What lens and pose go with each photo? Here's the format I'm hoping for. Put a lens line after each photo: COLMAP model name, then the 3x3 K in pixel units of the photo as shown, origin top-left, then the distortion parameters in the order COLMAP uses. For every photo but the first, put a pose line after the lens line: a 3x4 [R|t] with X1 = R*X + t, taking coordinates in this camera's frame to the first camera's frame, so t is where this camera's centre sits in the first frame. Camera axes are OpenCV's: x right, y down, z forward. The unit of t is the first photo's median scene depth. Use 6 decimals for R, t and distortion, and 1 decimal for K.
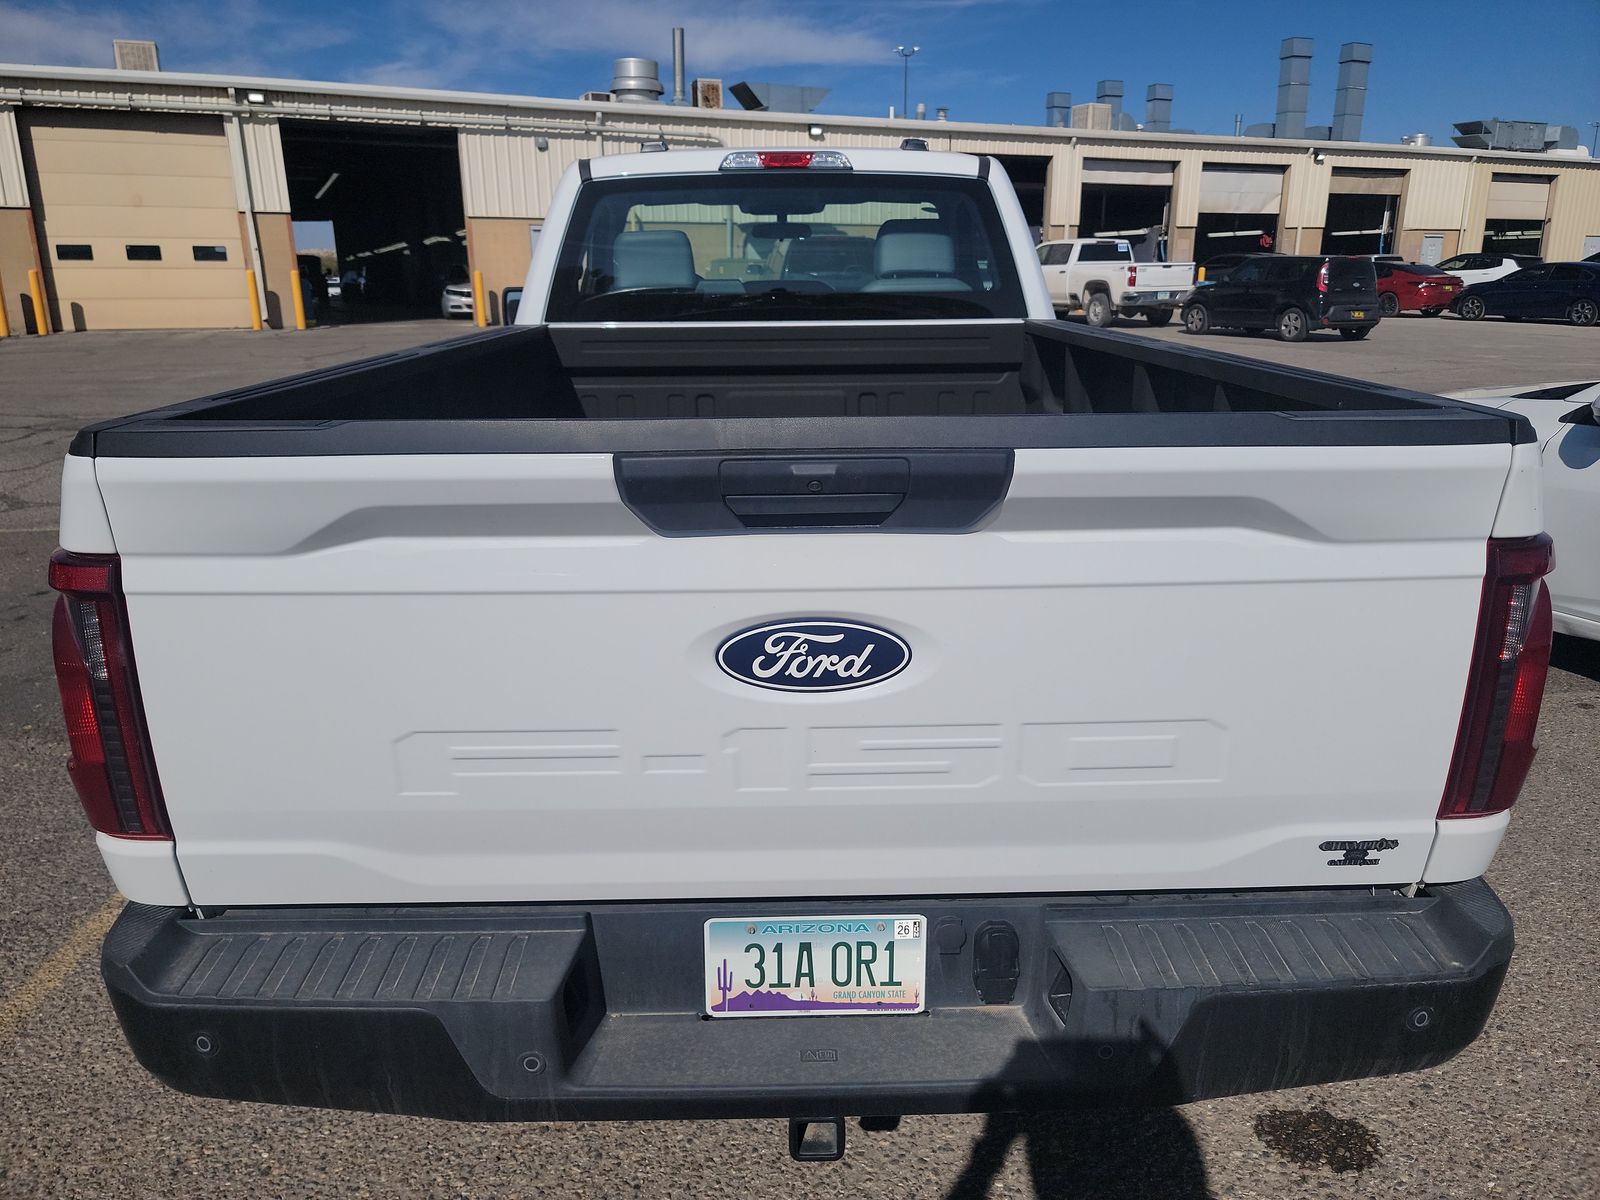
lens RADIAL K [[1141.7, 0, 812.2], [0, 1141.7, 596.6], [0, 0, 1]] dist [0.070364, -0.062922]
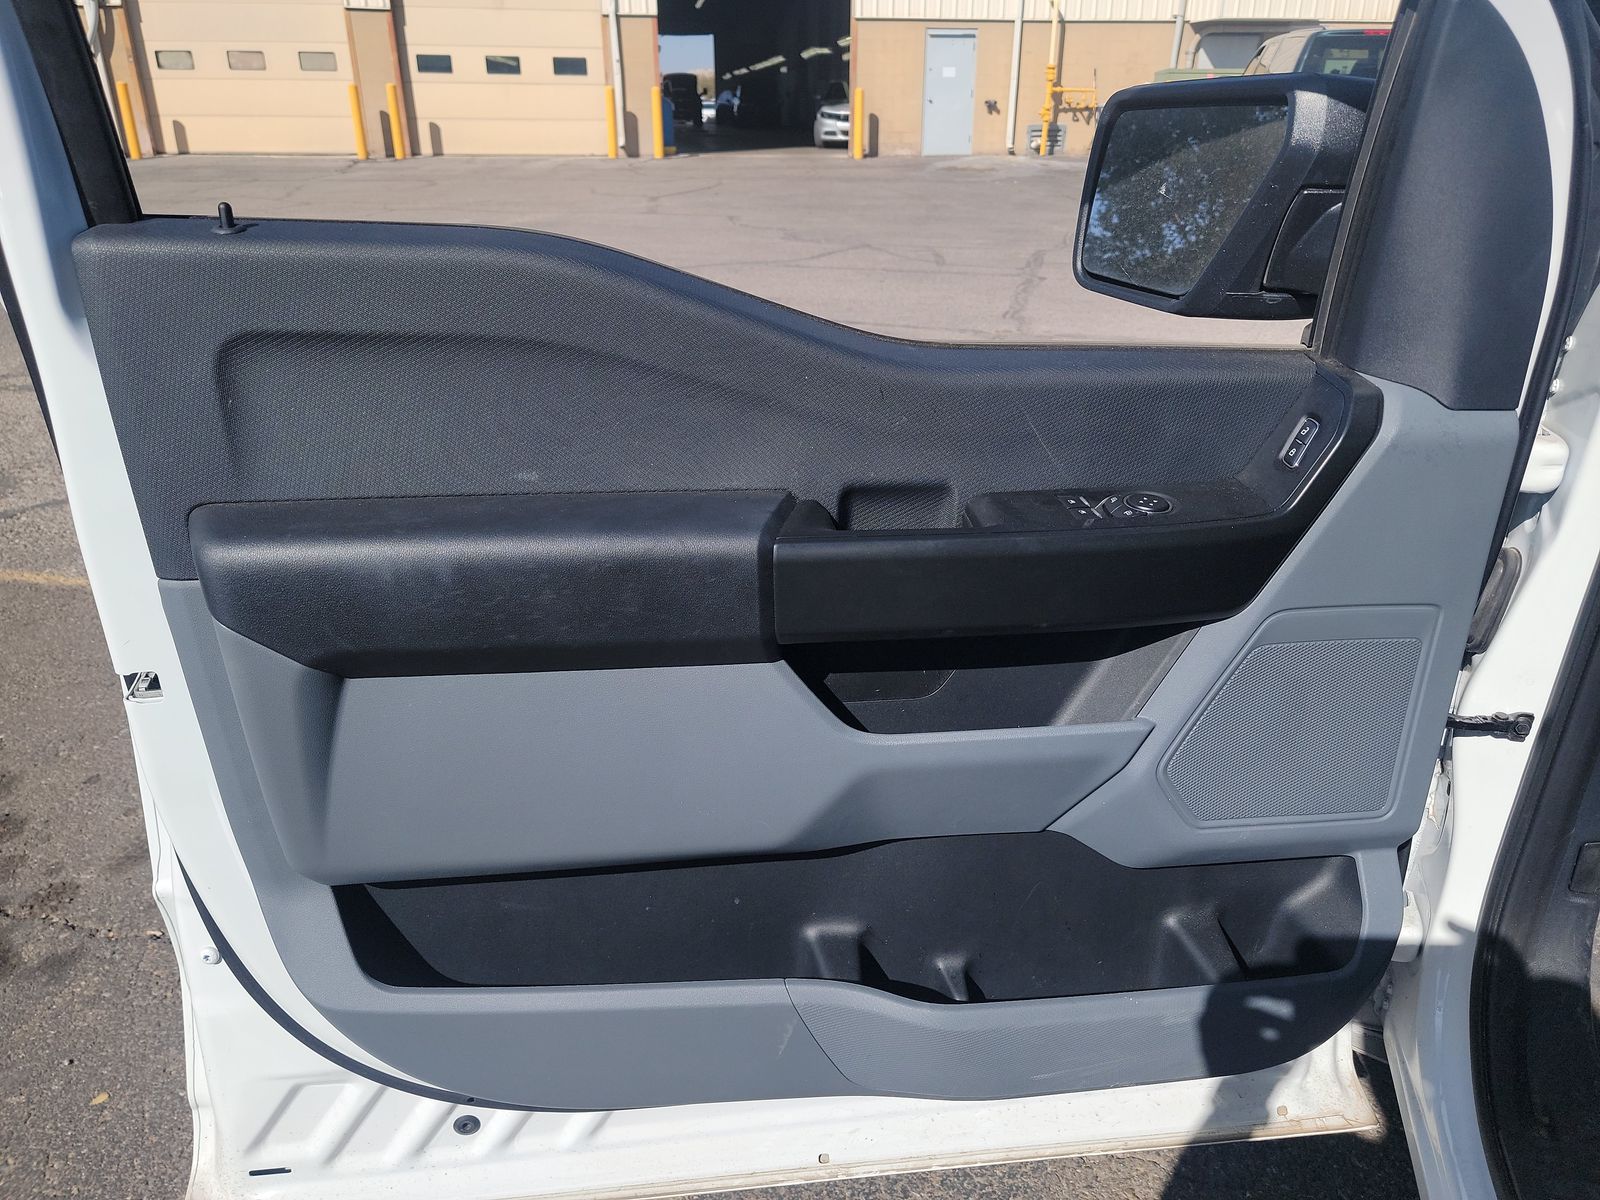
lens RADIAL K [[1141.7, 0, 798.3], [0, 1141.7, 587.5], [0, 0, 1]] dist [0.070364, -0.062922]
pose [[0.951130, 0.128404, -0.280827, -0.057940], [-0.091262, 0.985707, 0.141605, -0.046190], [0.294996, -0.109056, 0.949254, 0.176487]]
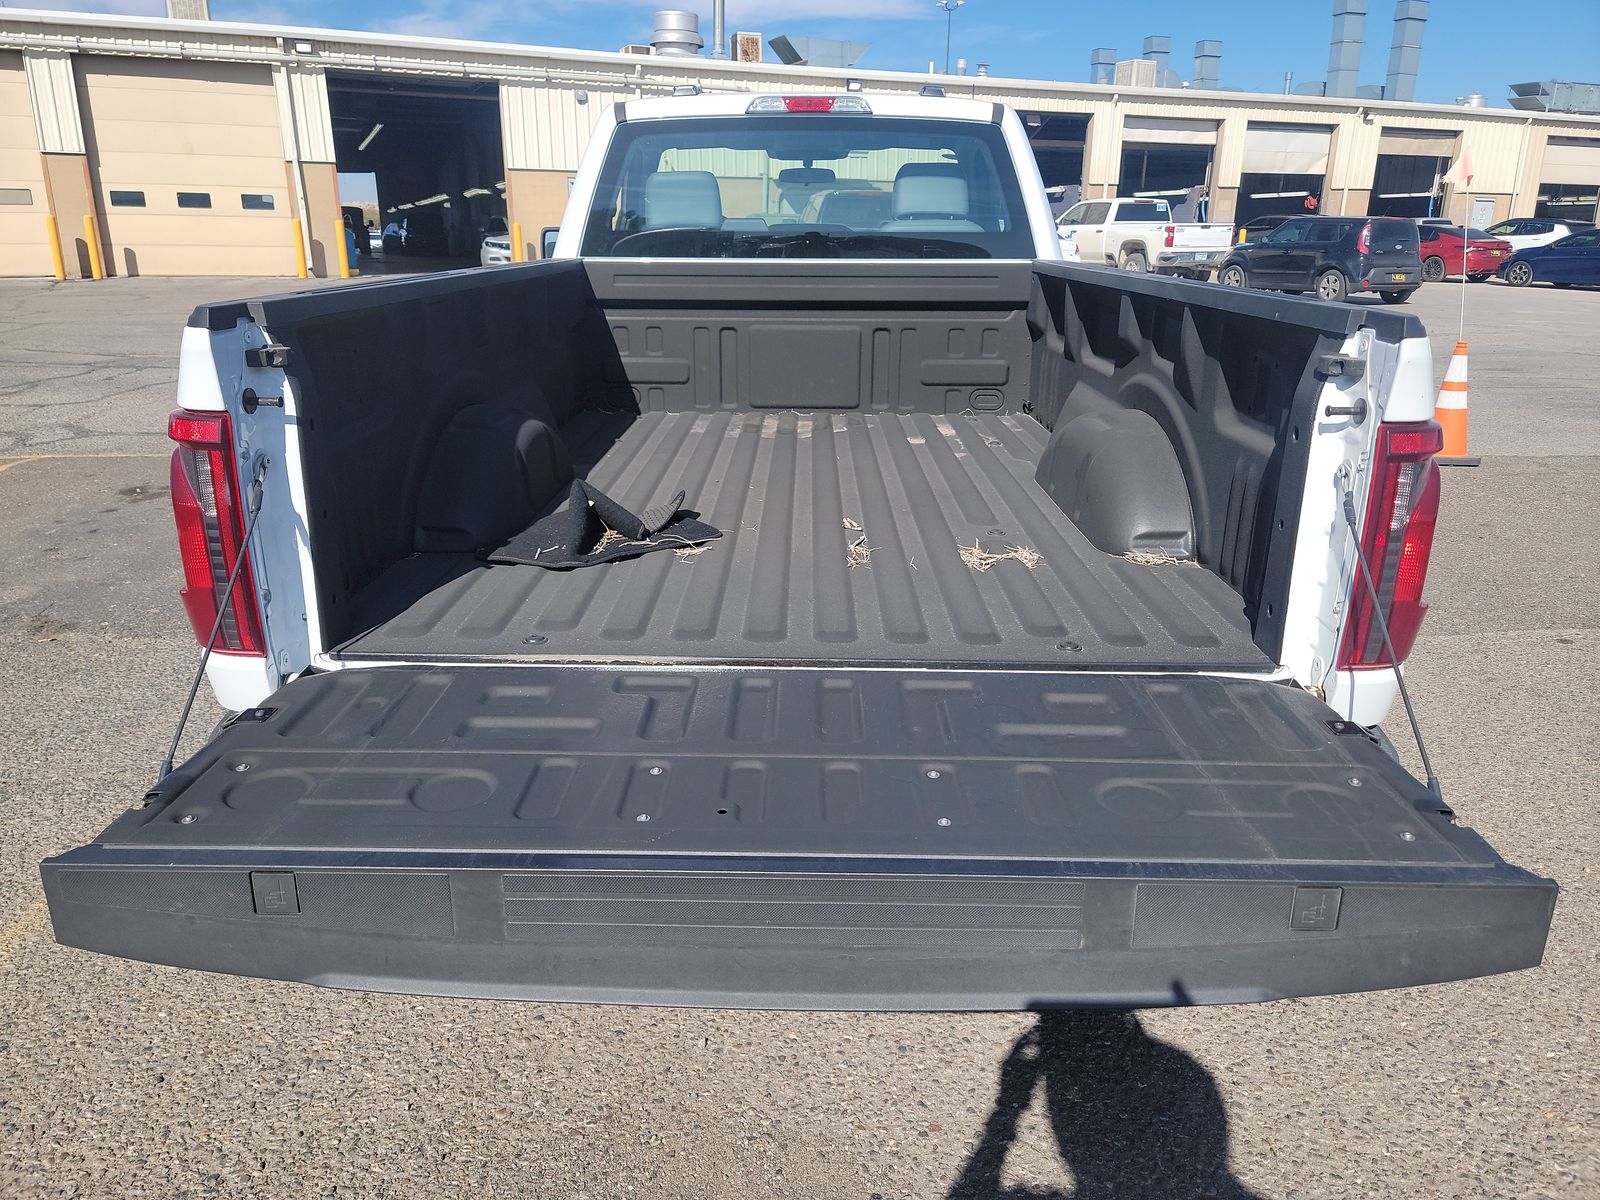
lens RADIAL K [[1141.7, 0, 802.1], [0, 1141.7, 589.3], [0, 0, 1]] dist [0.070364, -0.062922]
pose [[0.999133, 0.023725, -0.034224, 0.003090], [-0.022806, 0.999375, 0.027018, 0.006539], [0.034844, -0.026214, 0.999049, -0.012095]]
